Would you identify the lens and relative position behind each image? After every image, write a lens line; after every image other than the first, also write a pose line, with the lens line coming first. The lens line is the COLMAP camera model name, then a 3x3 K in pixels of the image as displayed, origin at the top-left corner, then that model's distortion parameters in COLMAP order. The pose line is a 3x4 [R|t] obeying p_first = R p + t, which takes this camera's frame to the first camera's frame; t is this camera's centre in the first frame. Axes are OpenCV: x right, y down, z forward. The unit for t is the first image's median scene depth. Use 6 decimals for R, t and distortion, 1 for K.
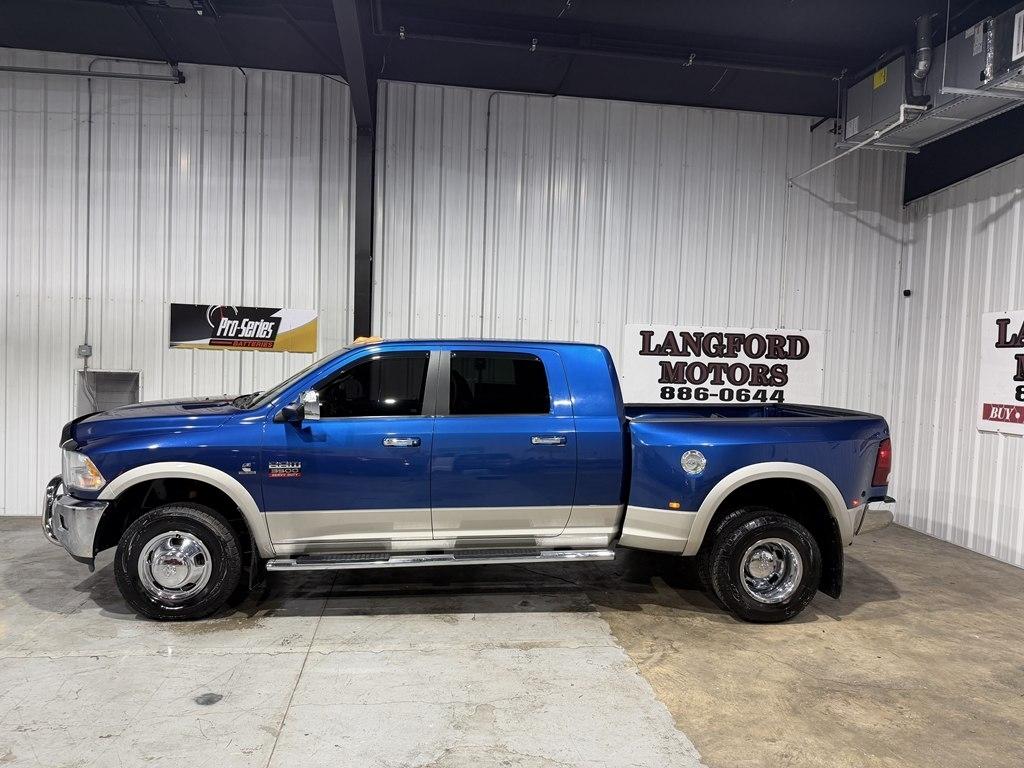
lens RADIAL K [[716.3, 0, 513.9], [0, 716.3, 389.2], [0, 0, 1]] dist [0.027394, -0.036596]
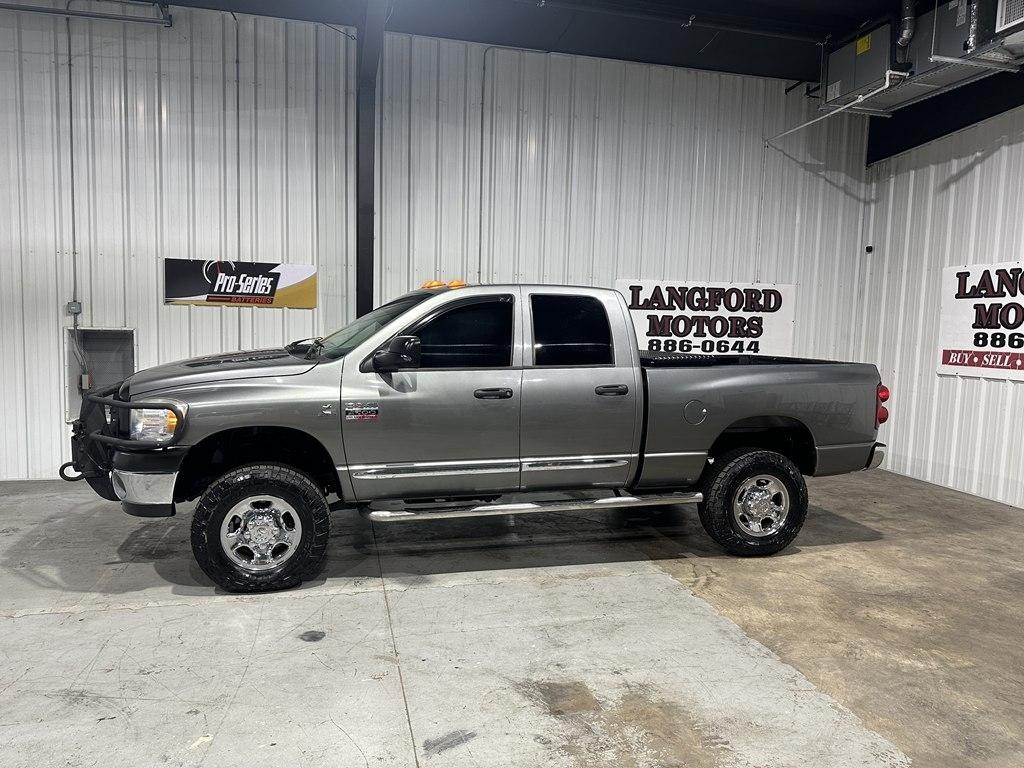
lens RADIAL K [[715.3, 0, 509.8], [0, 715.3, 386.6], [0, 0, 1]] dist [0.028494, -0.035372]
pose [[0.994048, -0.019089, 0.107262, -0.115932], [0.013739, 0.998635, 0.050401, 0.010583], [-0.108077, -0.048628, 0.992953, -0.020959]]
